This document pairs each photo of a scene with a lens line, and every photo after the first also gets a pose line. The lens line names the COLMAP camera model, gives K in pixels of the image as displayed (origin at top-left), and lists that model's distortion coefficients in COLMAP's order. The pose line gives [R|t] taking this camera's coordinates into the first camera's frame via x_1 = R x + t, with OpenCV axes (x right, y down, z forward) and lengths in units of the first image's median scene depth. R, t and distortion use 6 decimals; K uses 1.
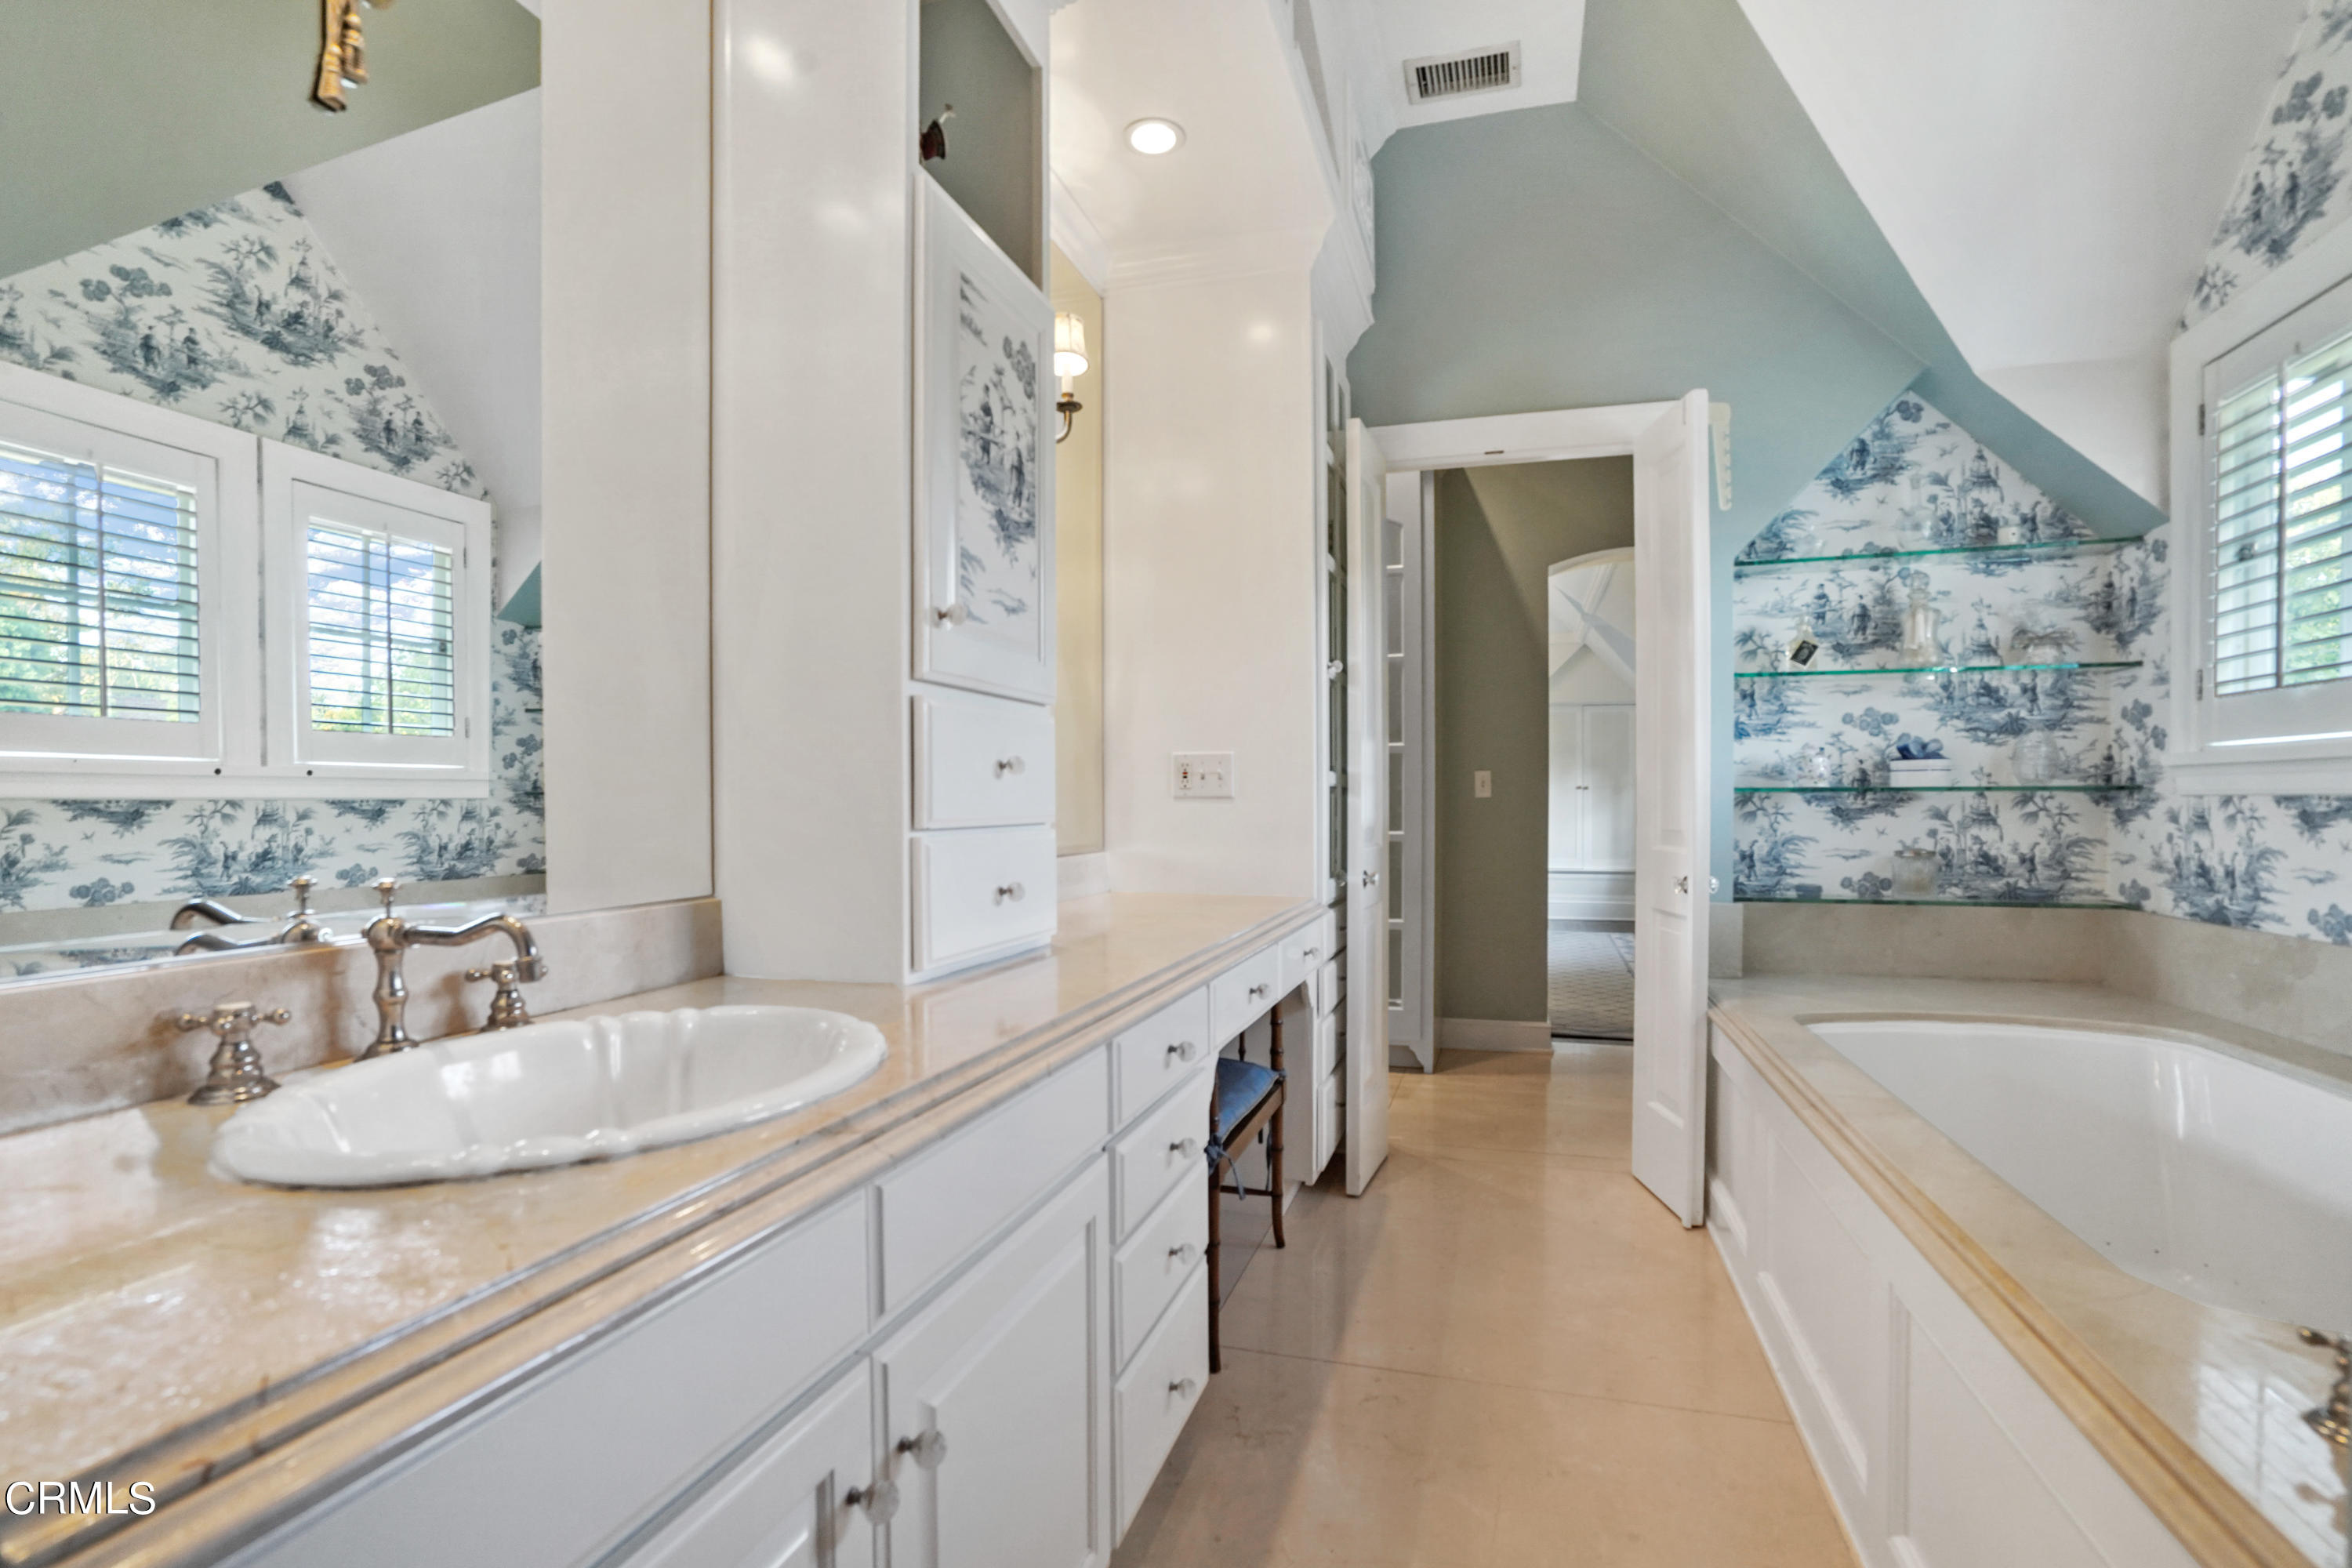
lens RADIAL K [[1120.3, 0, 1183.4], [0, 1120.3, 778.7], [0, 0, 1]] dist [-0.061622, 0.022086]
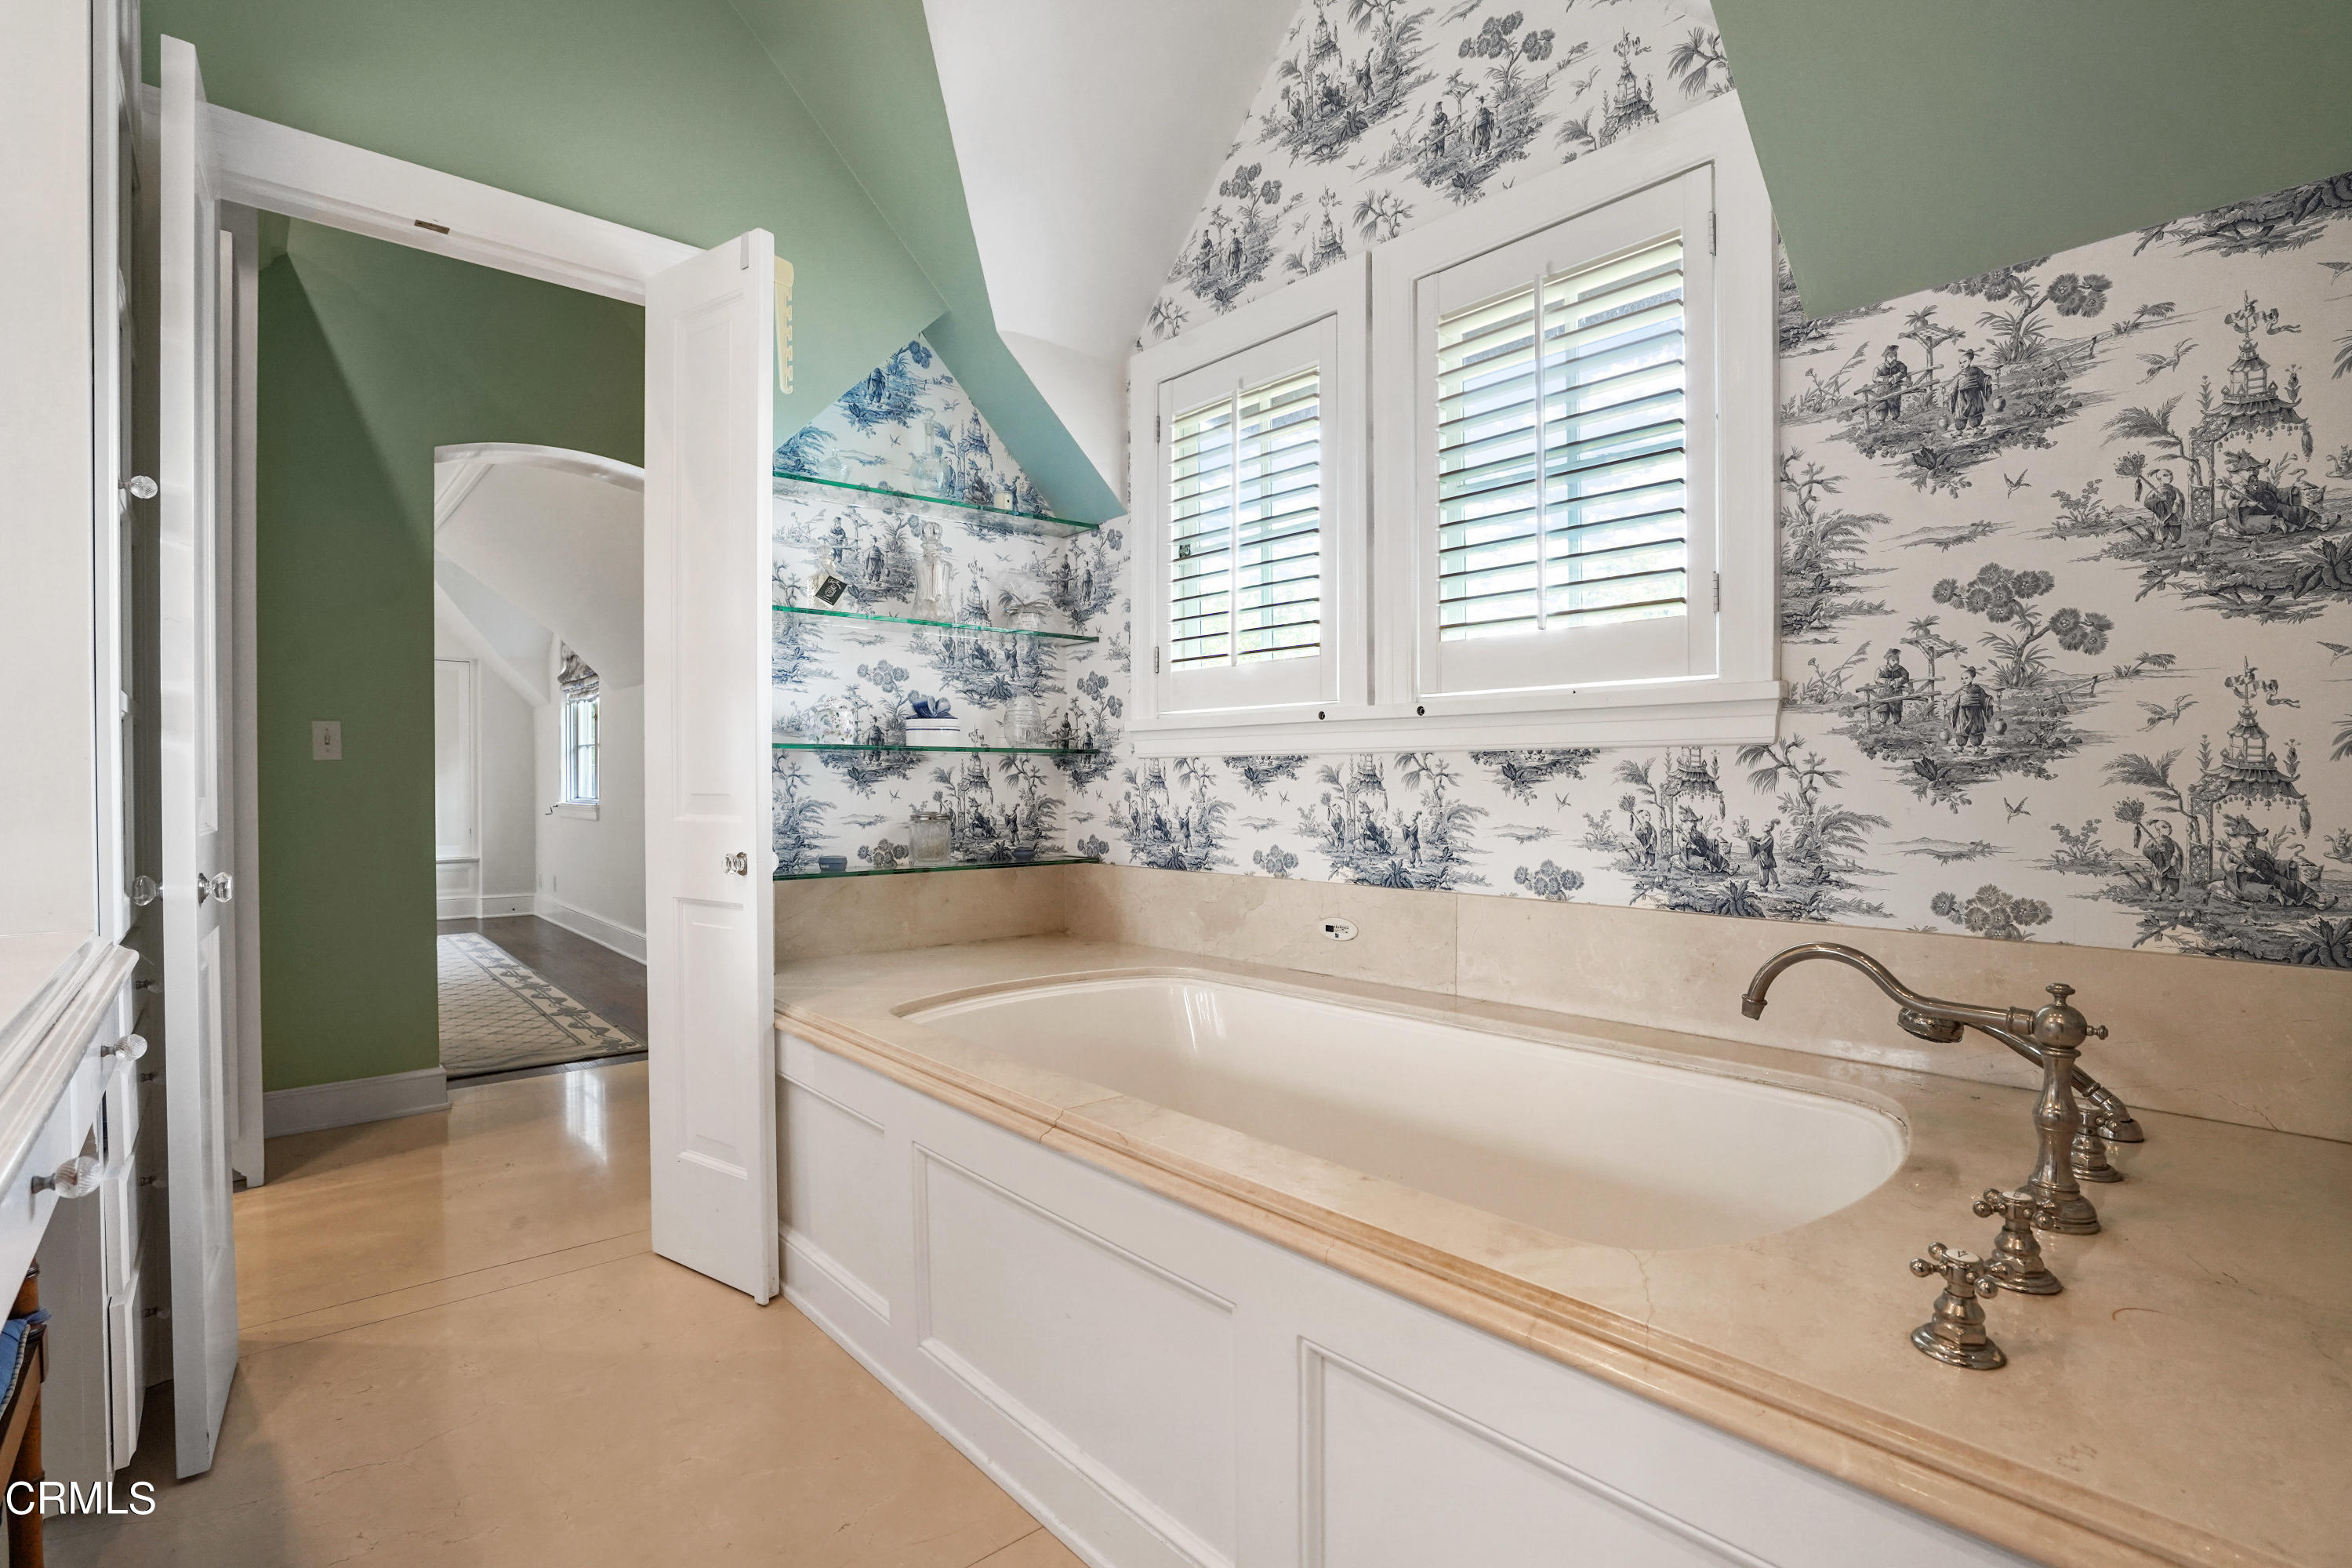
lens RADIAL K [[1120.3, 0, 1183.4], [0, 1120.3, 778.7], [0, 0, 1]] dist [-0.061622, 0.022086]
pose [[0.525117, 0.001215, 0.851029, -0.038644], [-0.015228, 0.999852, 0.007969, 0.024024], [-0.850894, -0.017144, 0.525058, 0.308539]]
